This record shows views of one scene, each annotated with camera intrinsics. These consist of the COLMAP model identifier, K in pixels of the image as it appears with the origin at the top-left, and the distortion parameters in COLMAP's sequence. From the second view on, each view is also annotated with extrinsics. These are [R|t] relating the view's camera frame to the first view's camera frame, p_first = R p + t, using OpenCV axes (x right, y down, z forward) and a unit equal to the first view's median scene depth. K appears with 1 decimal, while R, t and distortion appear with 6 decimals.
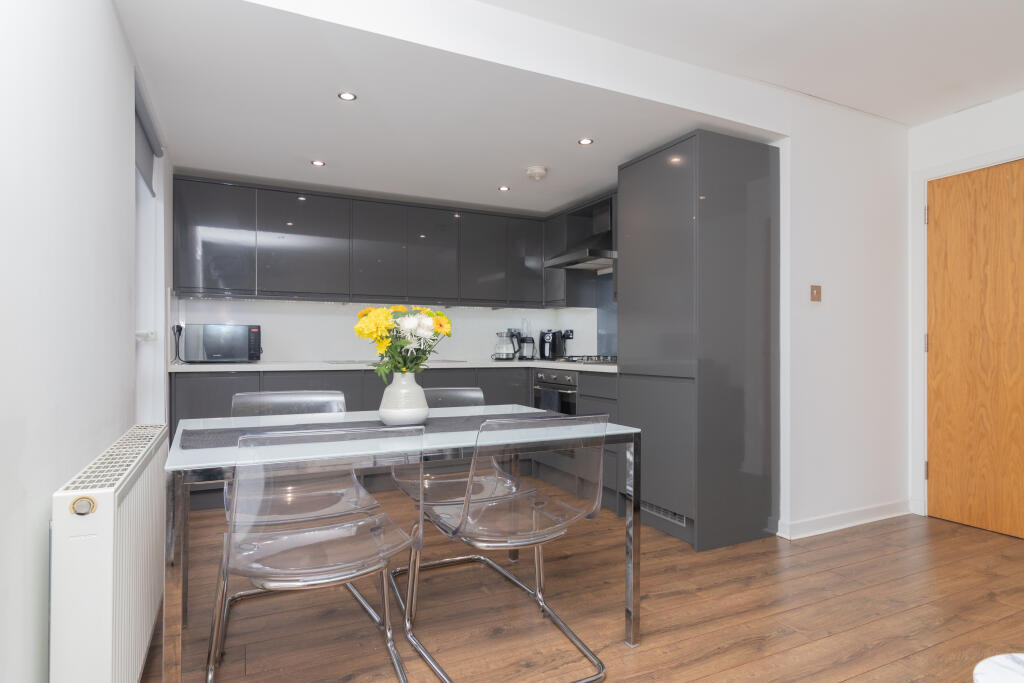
lens RADIAL K [[572.0, 0, 512.4], [0, 572.0, 343.3], [0, 0, 1]] dist [-0.003577, -0.000323]
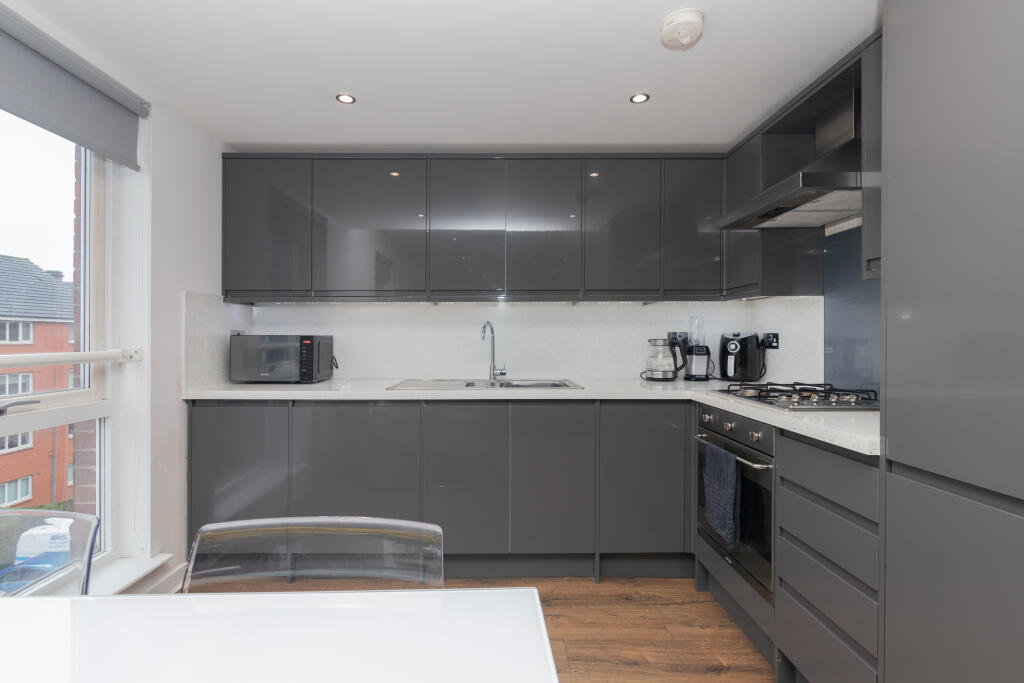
lens RADIAL K [[483.2, 0, 513.1], [0, 483.2, 345.1], [0, 0, 1]] dist [-0.012803, -0.000337]
pose [[0.907445, 0.002669, -0.420163, 0.065865], [0.007735, 0.999704, 0.023055, -0.025650], [0.420100, -0.024171, 0.907156, 0.424542]]
